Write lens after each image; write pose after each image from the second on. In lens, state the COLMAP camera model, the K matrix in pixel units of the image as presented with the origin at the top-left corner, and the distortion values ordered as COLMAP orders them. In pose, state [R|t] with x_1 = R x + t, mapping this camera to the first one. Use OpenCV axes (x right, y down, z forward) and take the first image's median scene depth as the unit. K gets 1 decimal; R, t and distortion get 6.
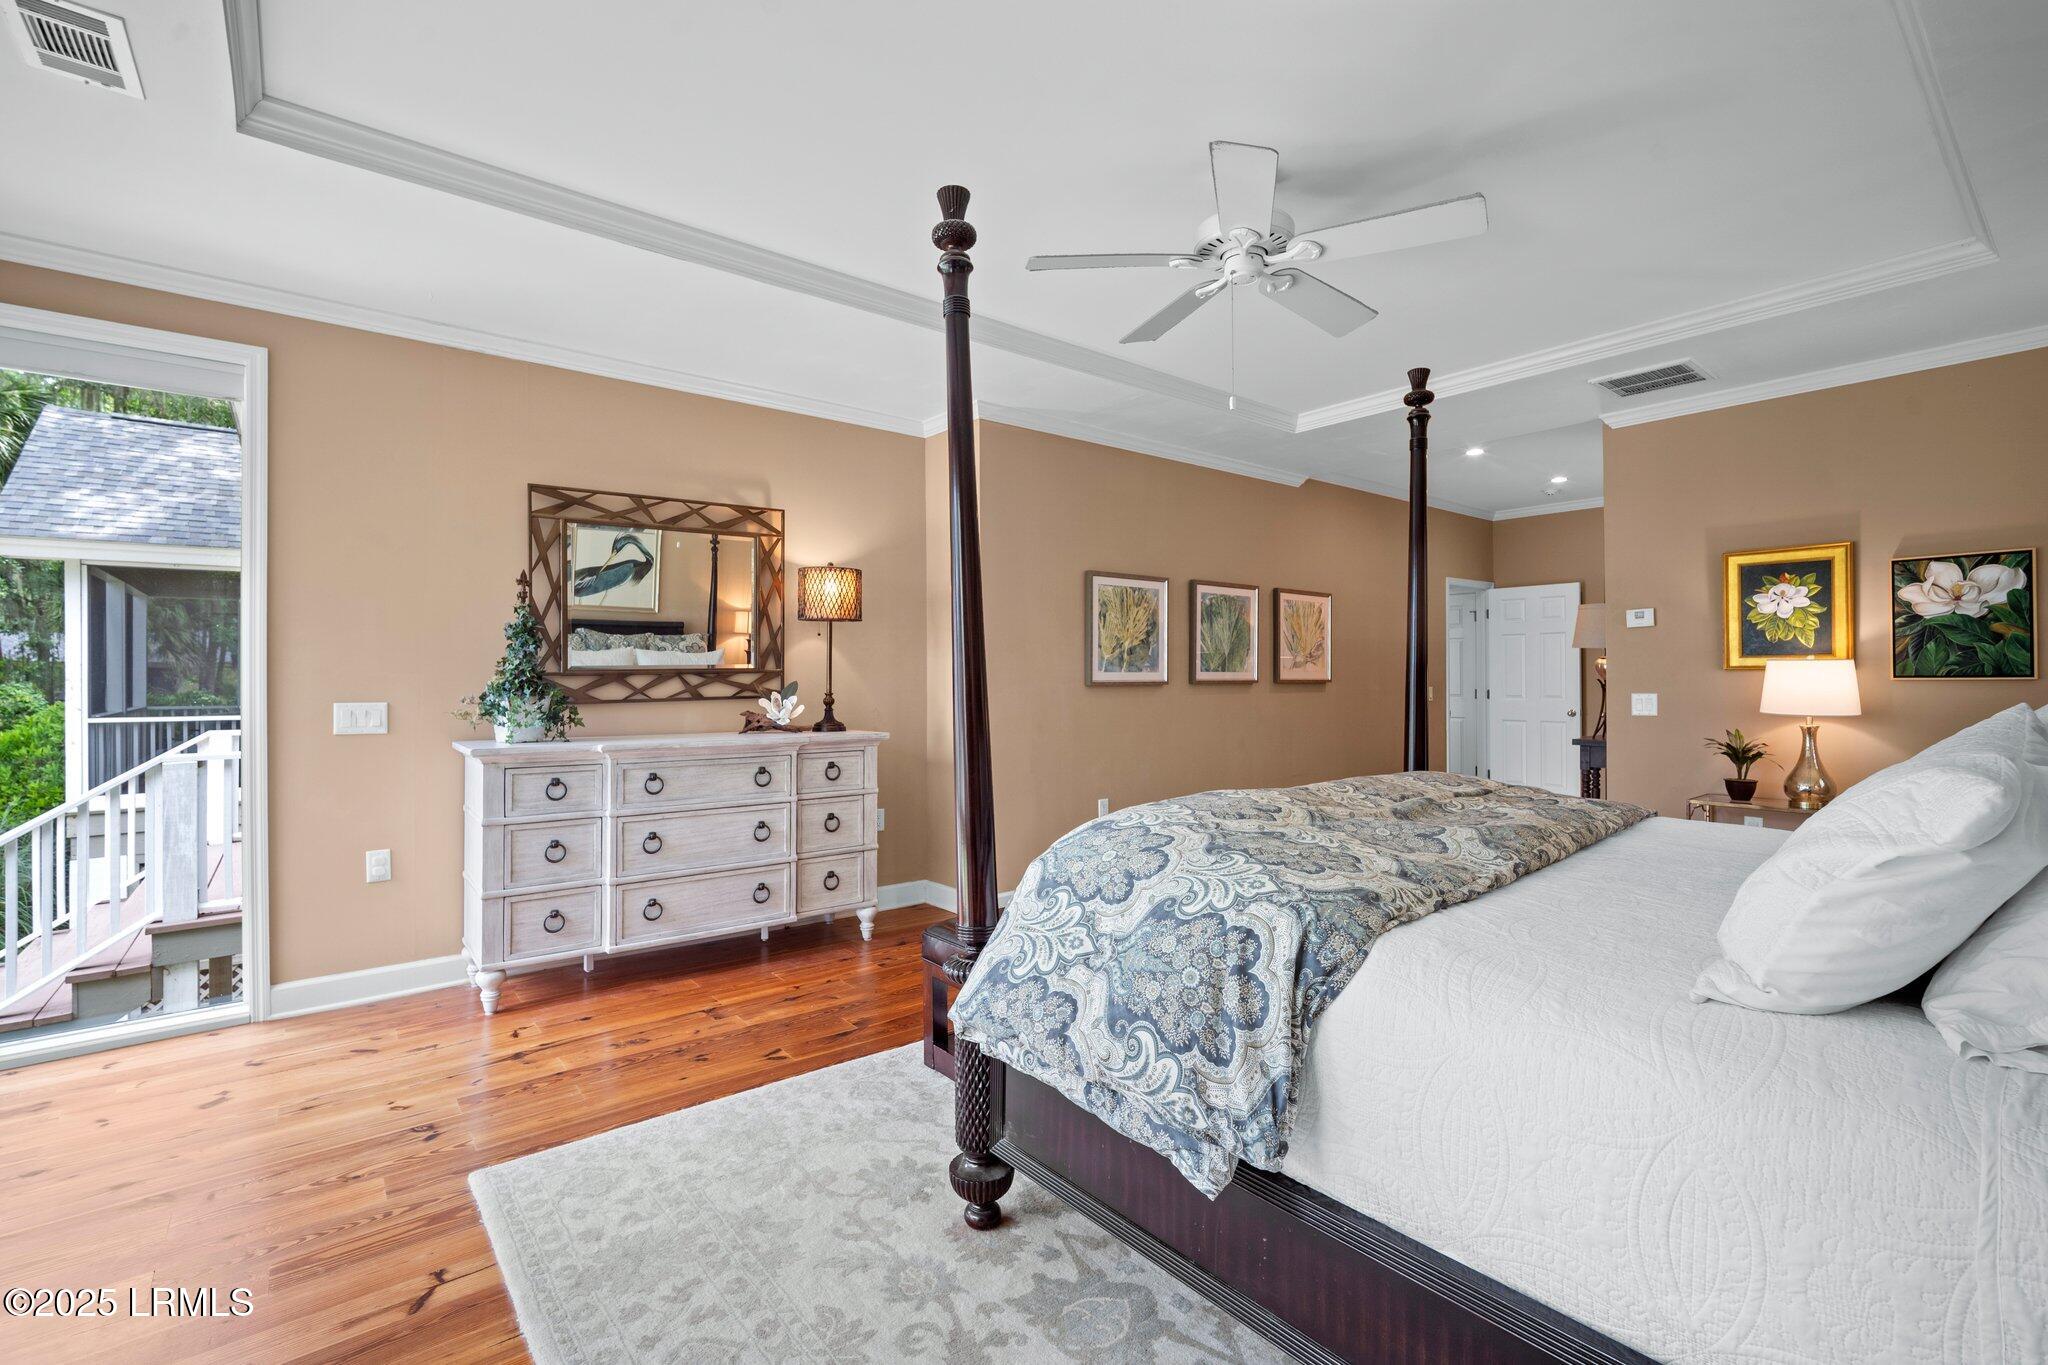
lens RADIAL K [[894.8, 0, 1026.3], [0, 894.8, 675.5], [0, 0, 1]] dist [-0.010930, 0.000446]
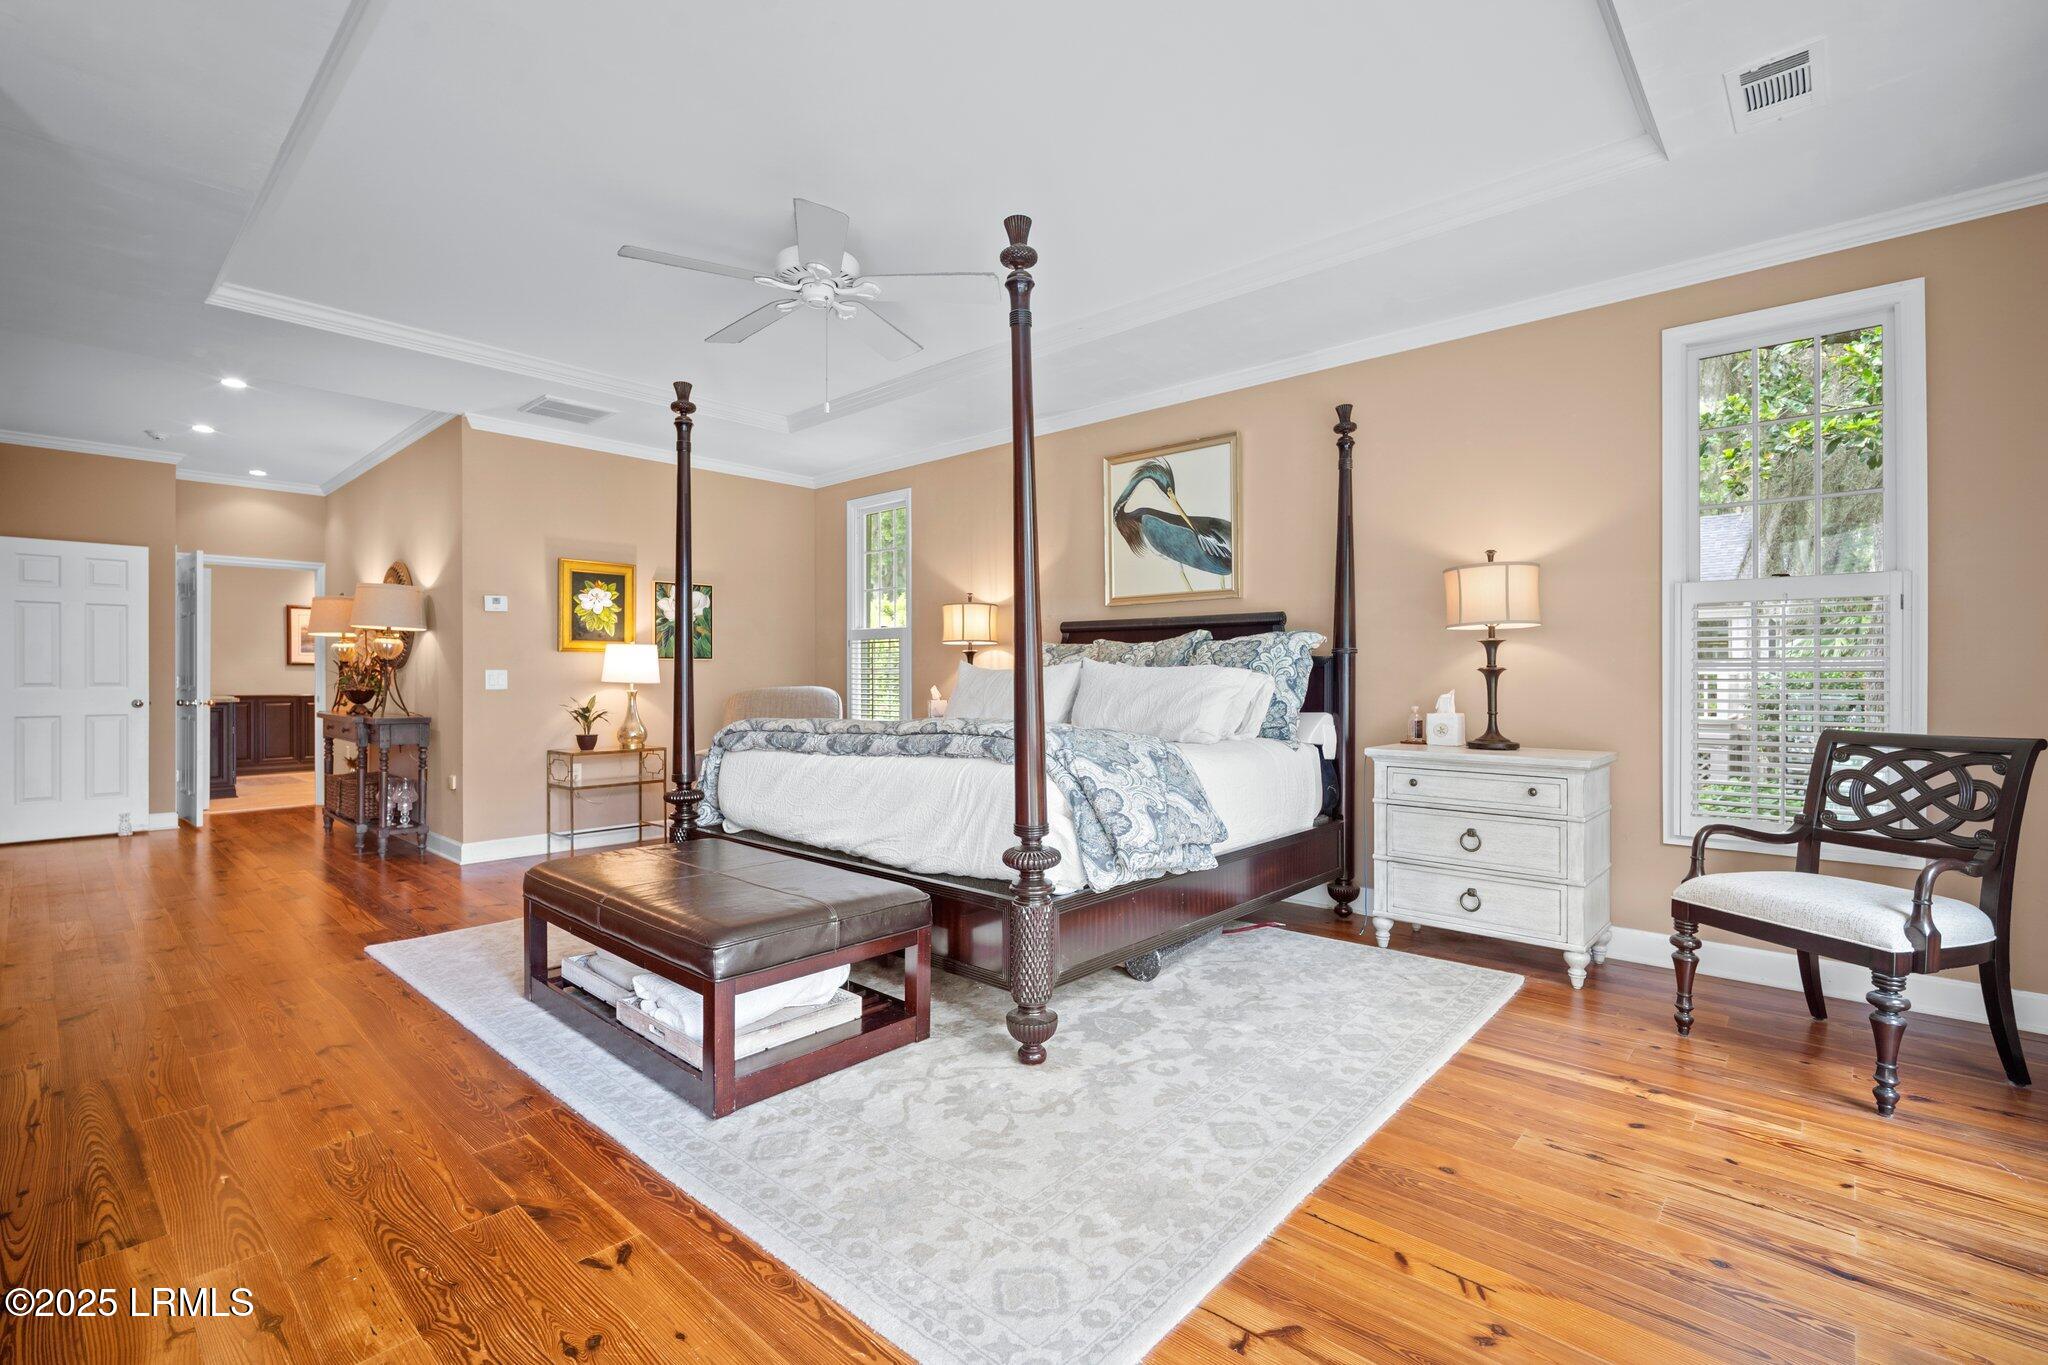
lens RADIAL K [[894.8, 0, 1026.3], [0, 894.8, 675.5], [0, 0, 1]] dist [-0.010930, 0.000446]
pose [[-0.143845, 0.002813, 0.989596, -0.618333], [-0.001092, 0.999995, -0.003001, 0.034982], [-0.989600, -0.001513, -0.143841, 0.568292]]
